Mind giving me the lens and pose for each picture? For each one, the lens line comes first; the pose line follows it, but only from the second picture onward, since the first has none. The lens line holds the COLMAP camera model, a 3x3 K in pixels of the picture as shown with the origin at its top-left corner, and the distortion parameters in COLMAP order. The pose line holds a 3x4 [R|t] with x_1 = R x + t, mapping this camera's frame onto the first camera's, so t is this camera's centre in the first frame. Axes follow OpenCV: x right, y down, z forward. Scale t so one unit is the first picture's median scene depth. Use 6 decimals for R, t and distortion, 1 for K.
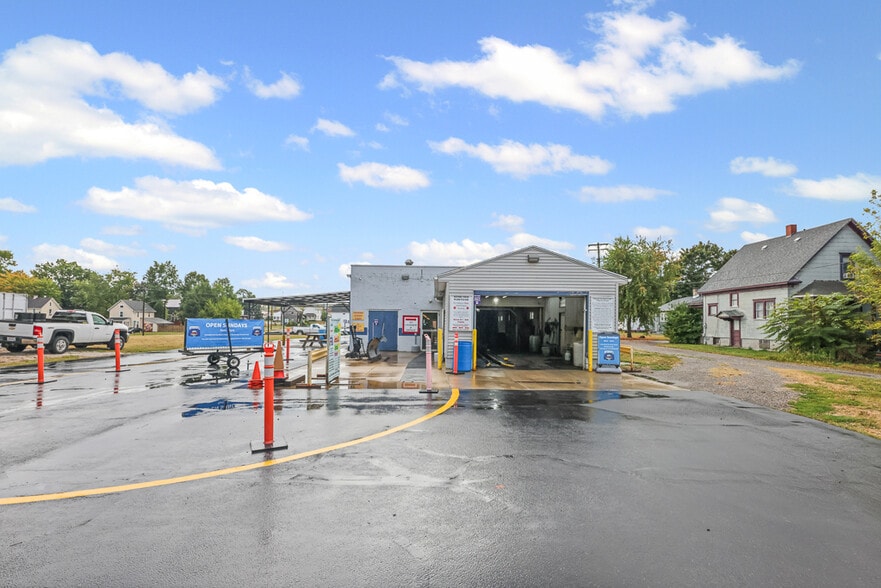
lens RADIAL K [[409.2, 0, 443.1], [0, 409.2, 315.8], [0, 0, 1]] dist [0.012471, -0.000338]
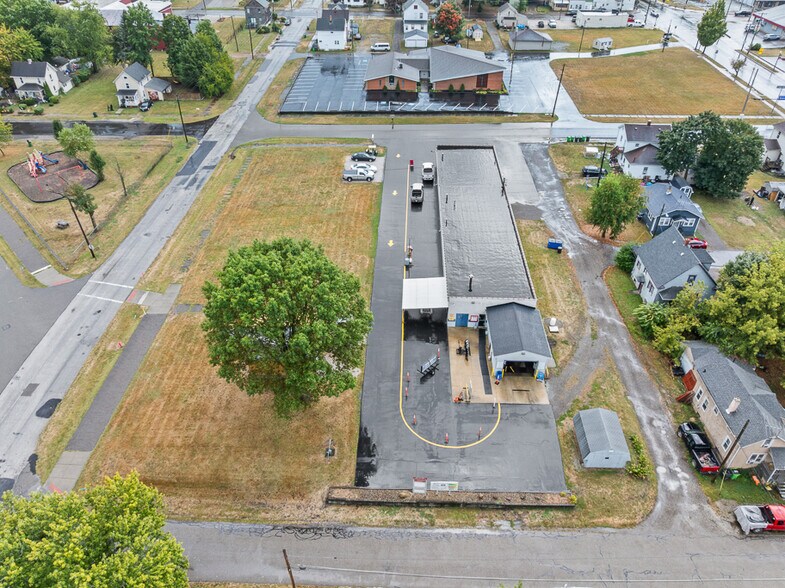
lens RADIAL K [[562.7, 0, 392.5], [0, 562.7, 294.0], [0, 0, 1]] dist [-0.038853, 0.009013]
pose [[0.998828, 0.025330, -0.041251, -0.313815], [0.006223, 0.777910, 0.628345, -1.593938], [0.048006, -0.627865, 0.776840, -1.078540]]
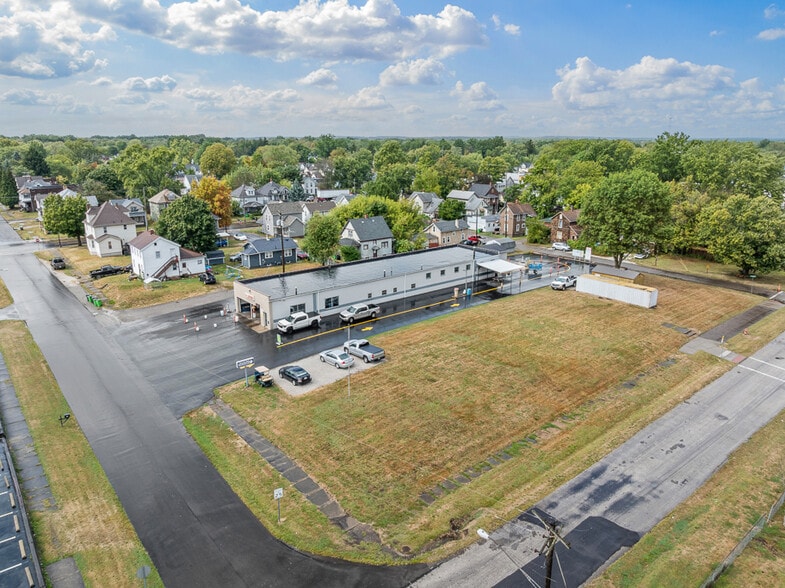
lens RADIAL K [[552.5, 0, 392.5], [0, 552.5, 294.0], [0, 0, 1]] dist [-0.027598, -0.003477]
pose [[-0.623581, -0.218401, 0.750632, -2.439769], [-0.020460, 0.964414, 0.263605, -0.744223], [-0.781491, 0.149021, -0.605858, 3.456650]]
